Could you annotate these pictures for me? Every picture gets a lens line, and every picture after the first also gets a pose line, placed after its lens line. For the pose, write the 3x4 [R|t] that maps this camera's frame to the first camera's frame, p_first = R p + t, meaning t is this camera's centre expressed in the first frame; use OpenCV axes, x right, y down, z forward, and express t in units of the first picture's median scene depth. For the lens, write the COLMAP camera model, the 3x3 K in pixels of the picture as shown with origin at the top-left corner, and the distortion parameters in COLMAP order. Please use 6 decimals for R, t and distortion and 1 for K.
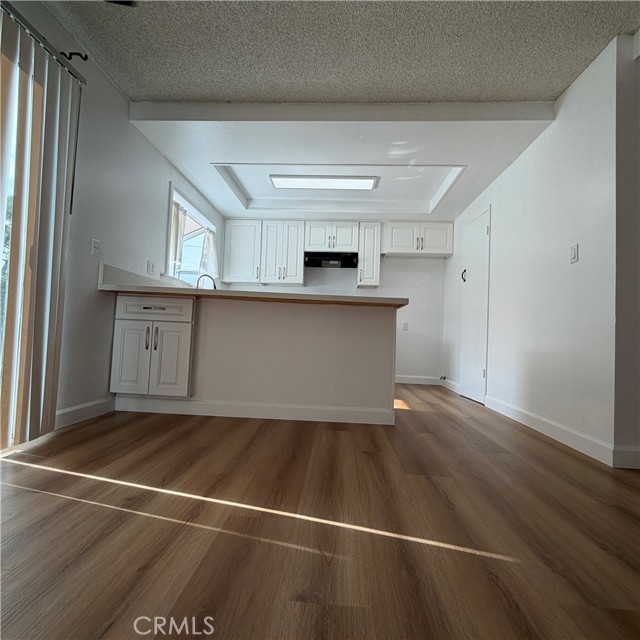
lens RADIAL K [[339.3, 0, 319.7], [0, 339.3, 320.9], [0, 0, 1]] dist [0.006962, -0.002296]
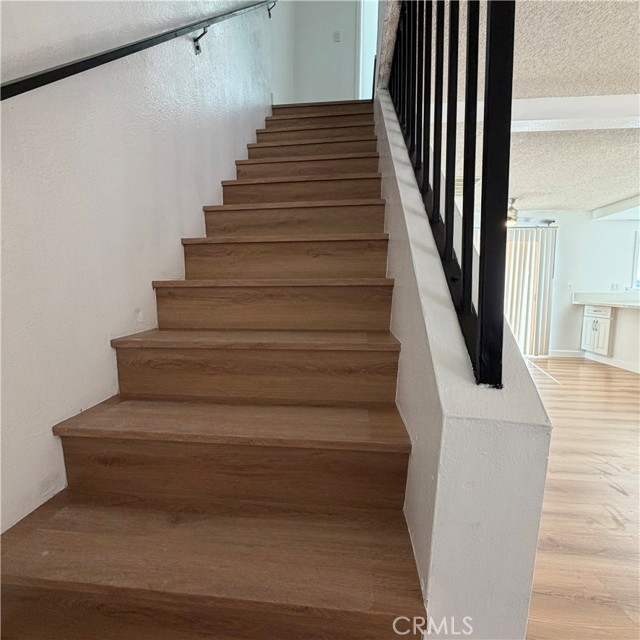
lens RADIAL K [[339.3, 0, 318.5], [0, 339.3, 320.5], [0, 0, 1]] dist [0.006962, -0.002296]
pose [[-0.061843, 0.046152, -0.997018, 1.686142], [0.028356, 0.998608, 0.044466, -0.120438], [0.997683, -0.025521, -0.063065, -0.565686]]
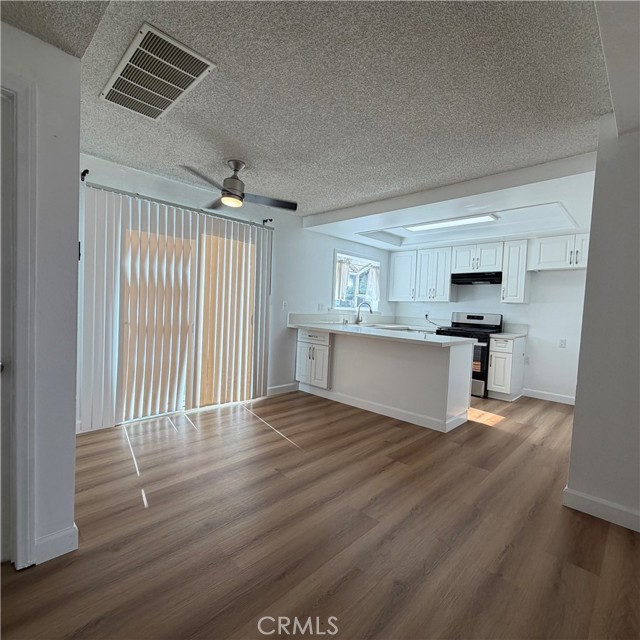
lens RADIAL K [[339.3, 0, 320.7], [0, 339.3, 324.9], [0, 0, 1]] dist [0.006962, -0.002296]
pose [[0.756622, 0.028267, -0.653241, 0.691941], [0.017325, 0.997848, 0.063245, -0.206657], [0.653623, -0.059170, 0.754504, -0.299391]]
